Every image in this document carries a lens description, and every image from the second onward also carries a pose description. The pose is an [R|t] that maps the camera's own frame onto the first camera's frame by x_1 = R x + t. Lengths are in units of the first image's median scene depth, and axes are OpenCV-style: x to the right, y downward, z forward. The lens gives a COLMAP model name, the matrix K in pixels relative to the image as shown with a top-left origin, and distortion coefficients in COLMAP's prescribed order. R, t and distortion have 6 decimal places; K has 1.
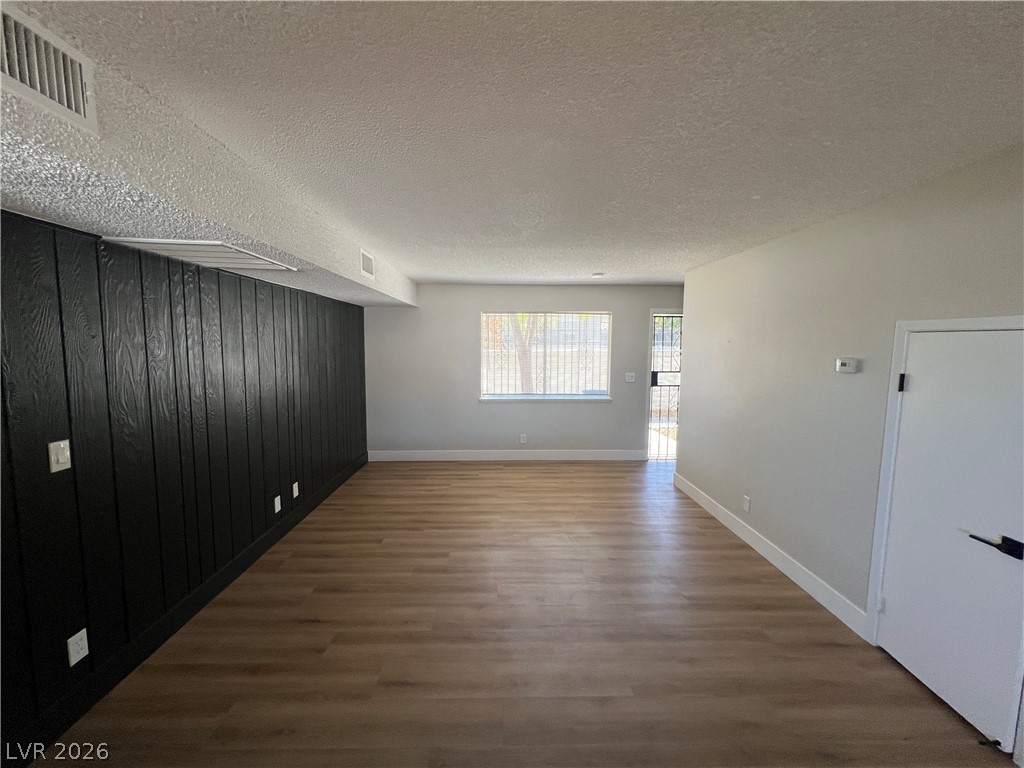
lens RADIAL K [[411.9, 0, 511.5], [0, 411.9, 382.6], [0, 0, 1]] dist [-0.000388, -0.000234]
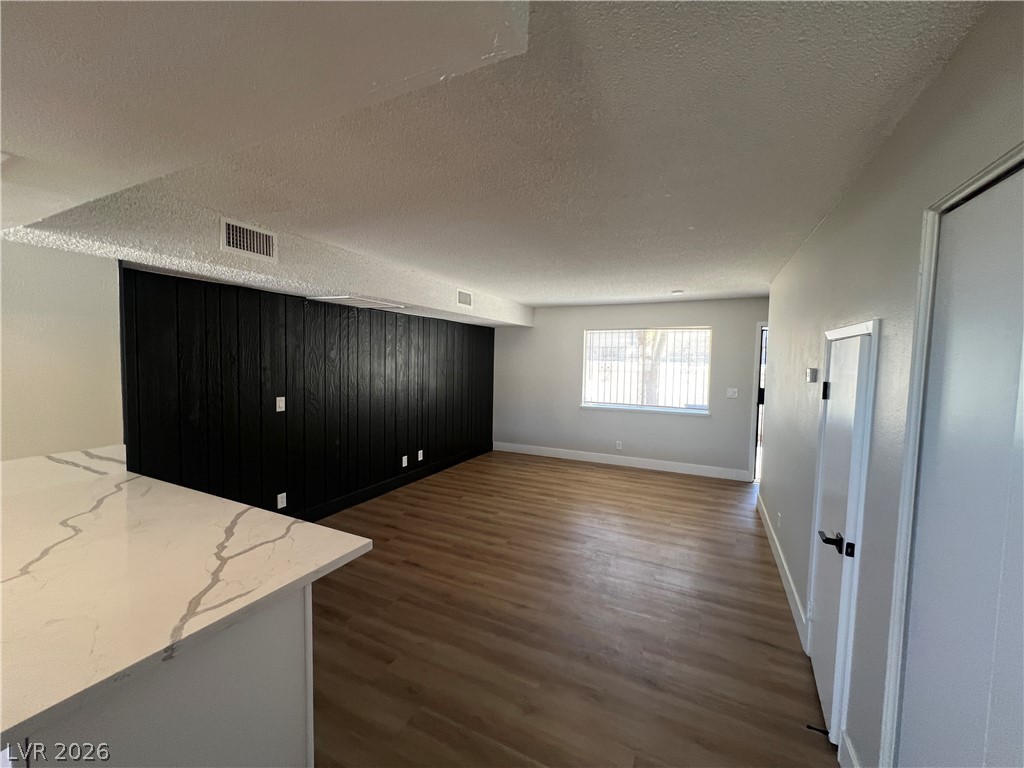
lens RADIAL K [[410.4, 0, 512.2], [0, 410.4, 382.3], [0, 0, 1]] dist [-0.001881, -0.000106]
pose [[0.888114, 0.035143, -0.458277, 0.371108], [-0.055278, 0.998002, -0.030593, 0.027579], [0.456286, 0.052503, 0.888283, -0.131368]]
